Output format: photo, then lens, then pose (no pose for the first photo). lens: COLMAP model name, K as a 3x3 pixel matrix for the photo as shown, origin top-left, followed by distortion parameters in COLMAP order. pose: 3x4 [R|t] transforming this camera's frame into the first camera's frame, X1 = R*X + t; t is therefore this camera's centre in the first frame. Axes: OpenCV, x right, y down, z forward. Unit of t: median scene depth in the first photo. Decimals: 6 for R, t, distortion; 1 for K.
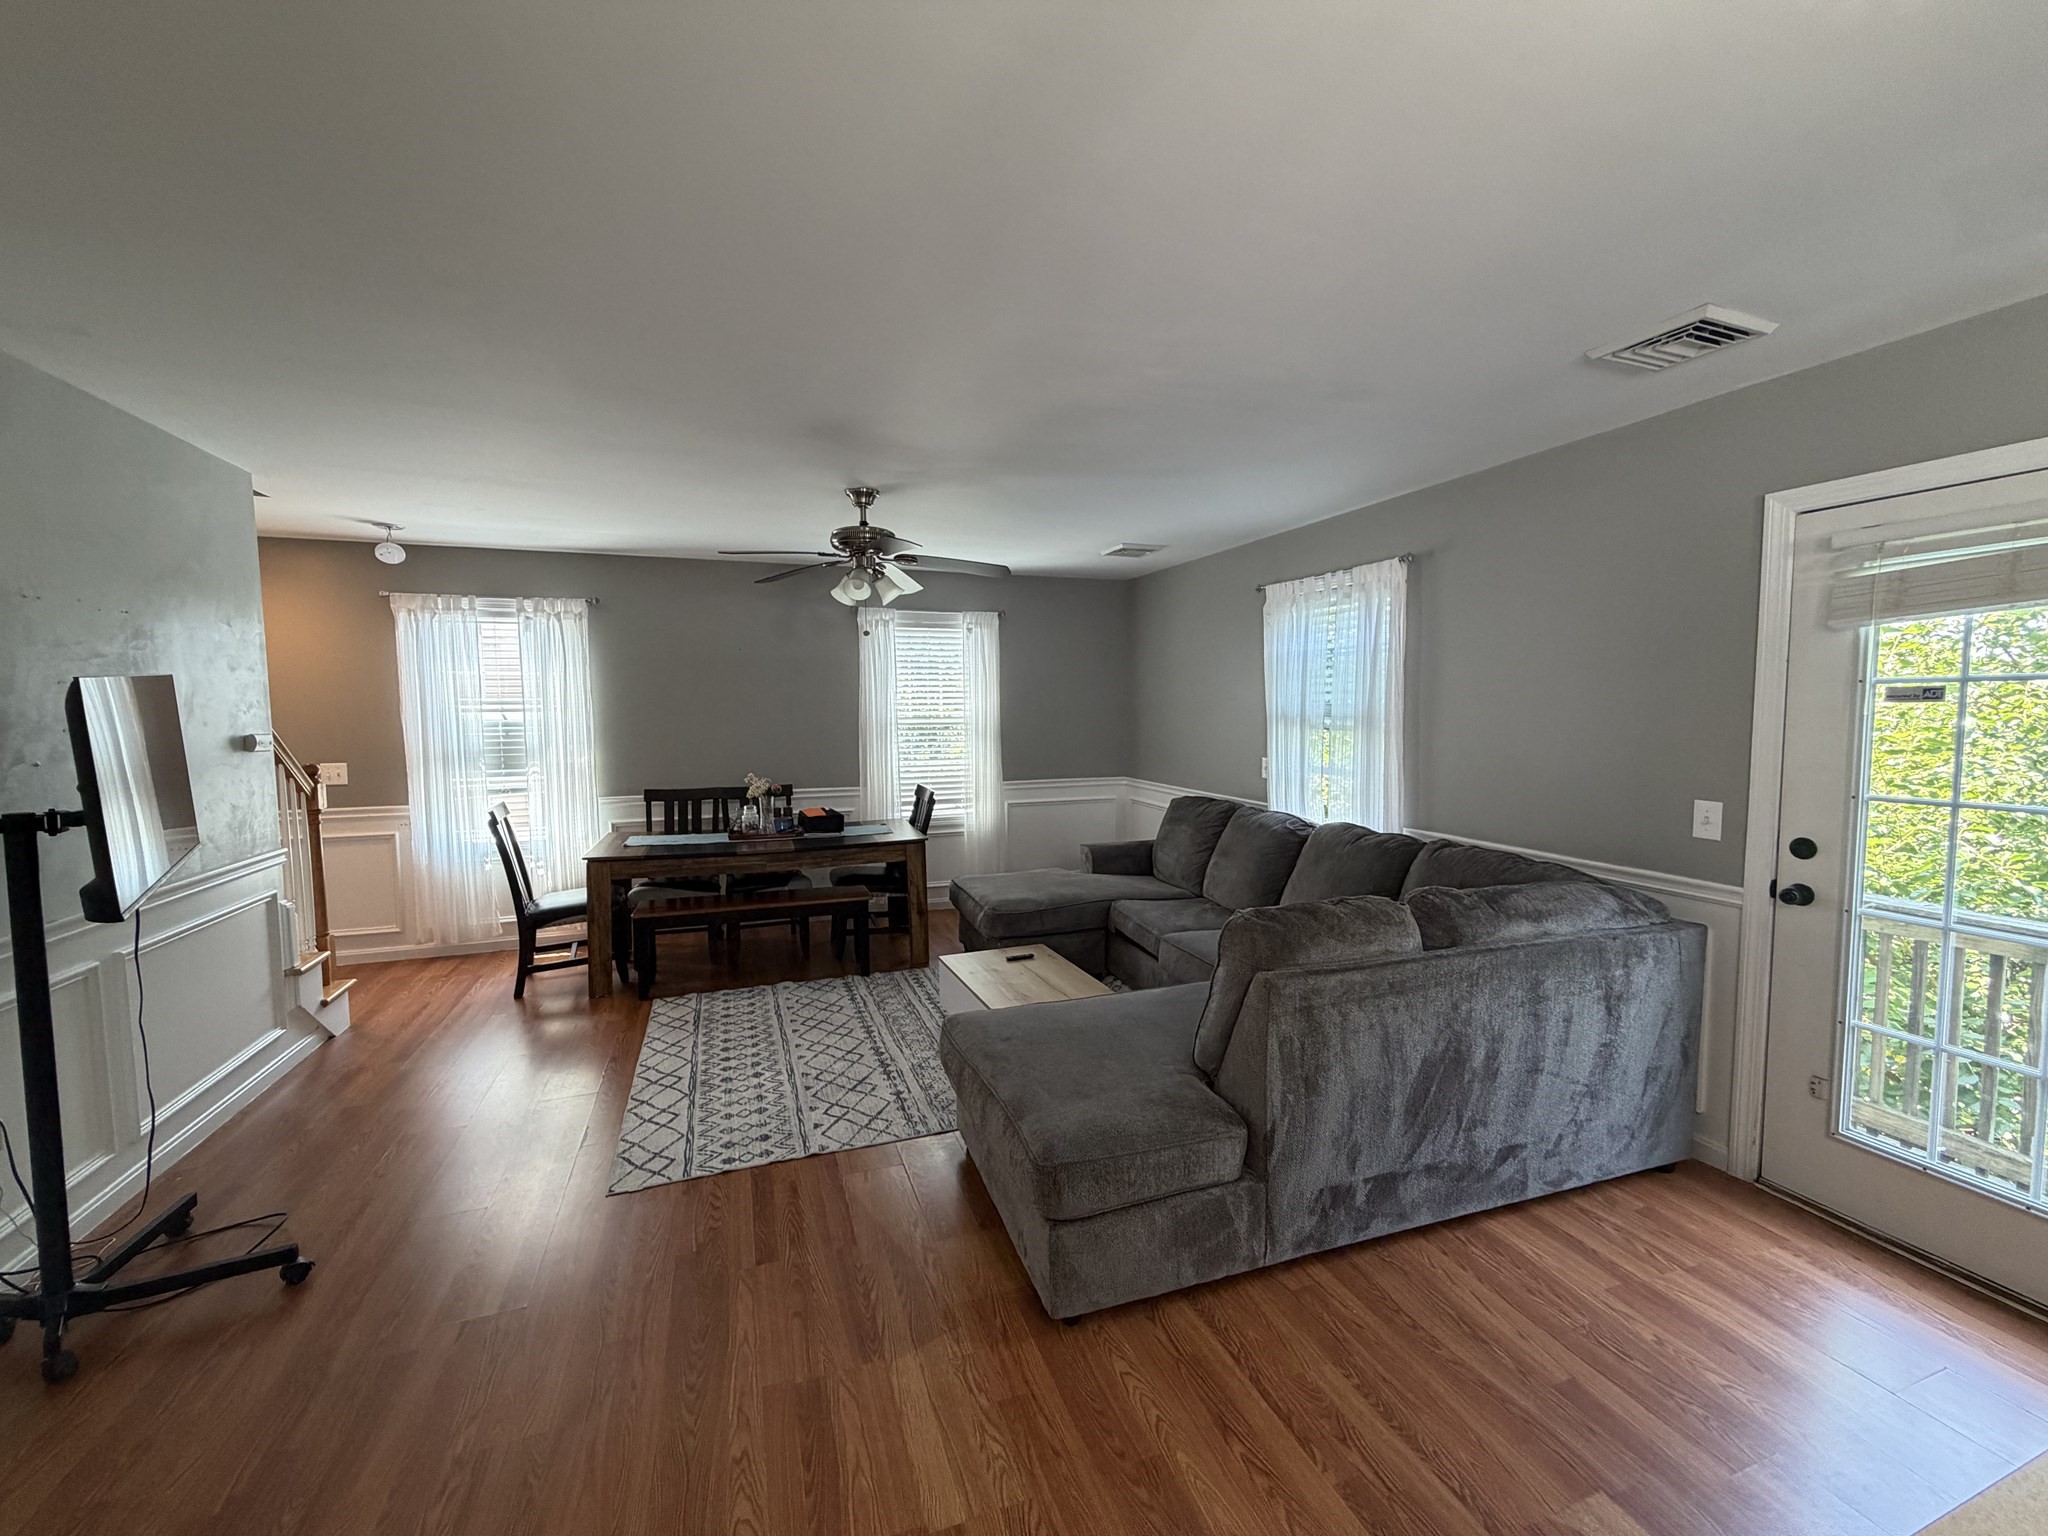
lens RADIAL K [[820.8, 0, 1024.0], [0, 820.8, 768.0], [0, 0, 1]] dist [-0.001061, 0.000207]
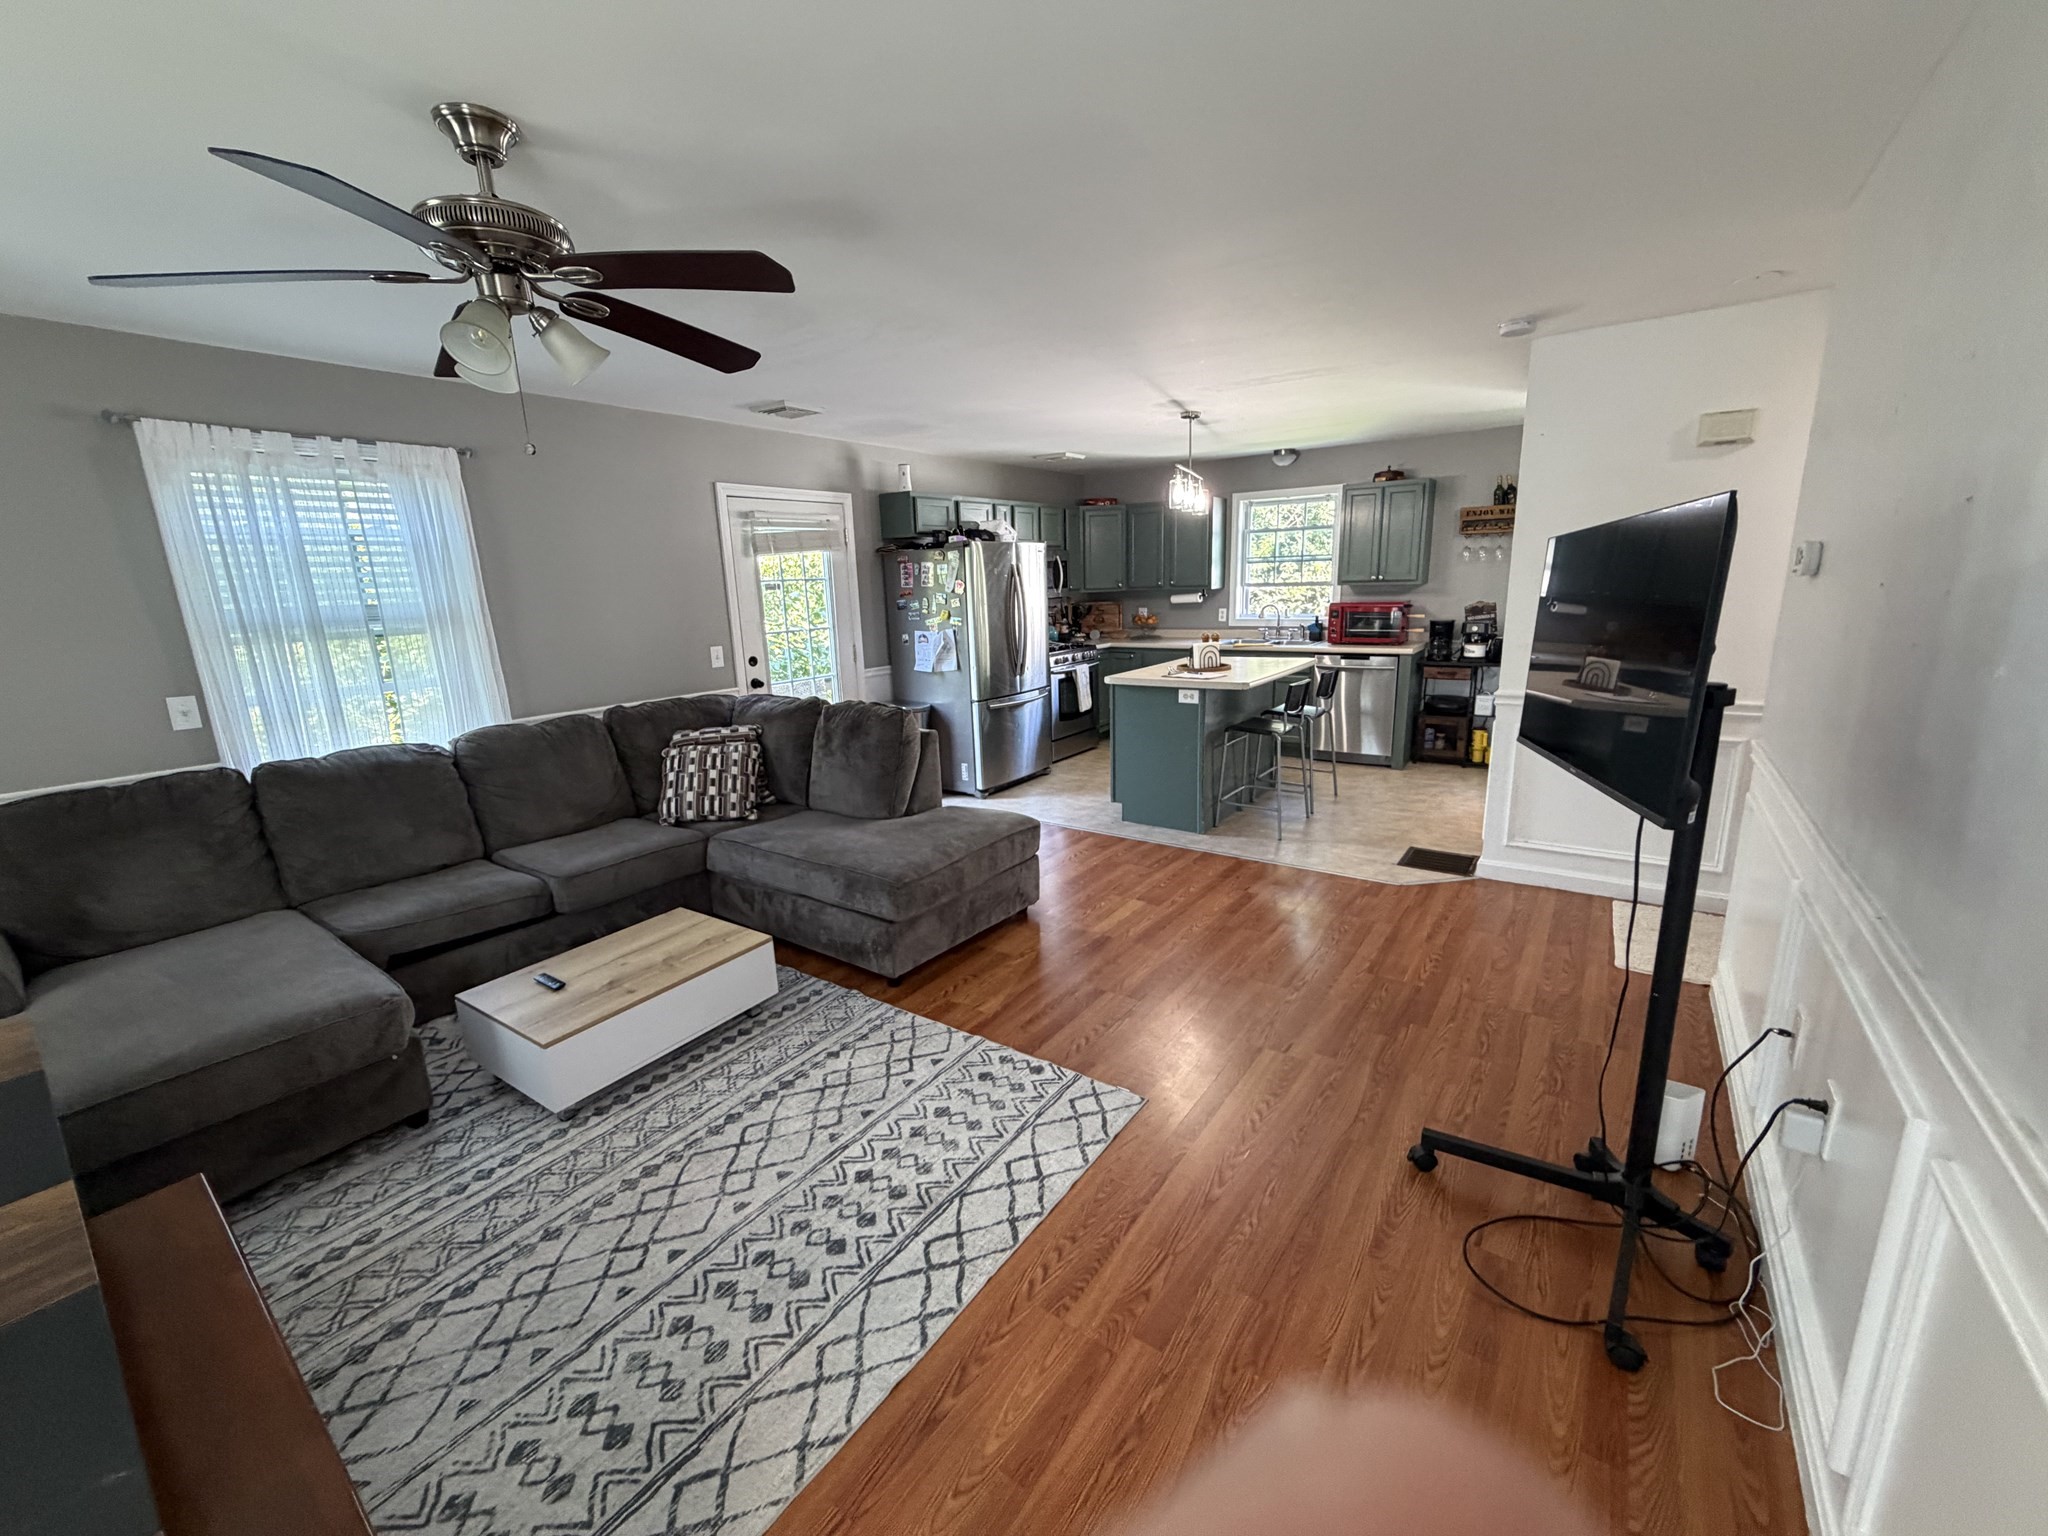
lens RADIAL K [[820.8, 0, 1024.0], [0, 820.8, 768.0], [0, 0, 1]] dist [-0.001061, 0.000207]
pose [[-0.568471, -0.157854, 0.807418, -0.850393], [0.103272, 0.959965, 0.260388, -0.082773], [-0.816196, 0.231407, -0.529410, 1.148284]]
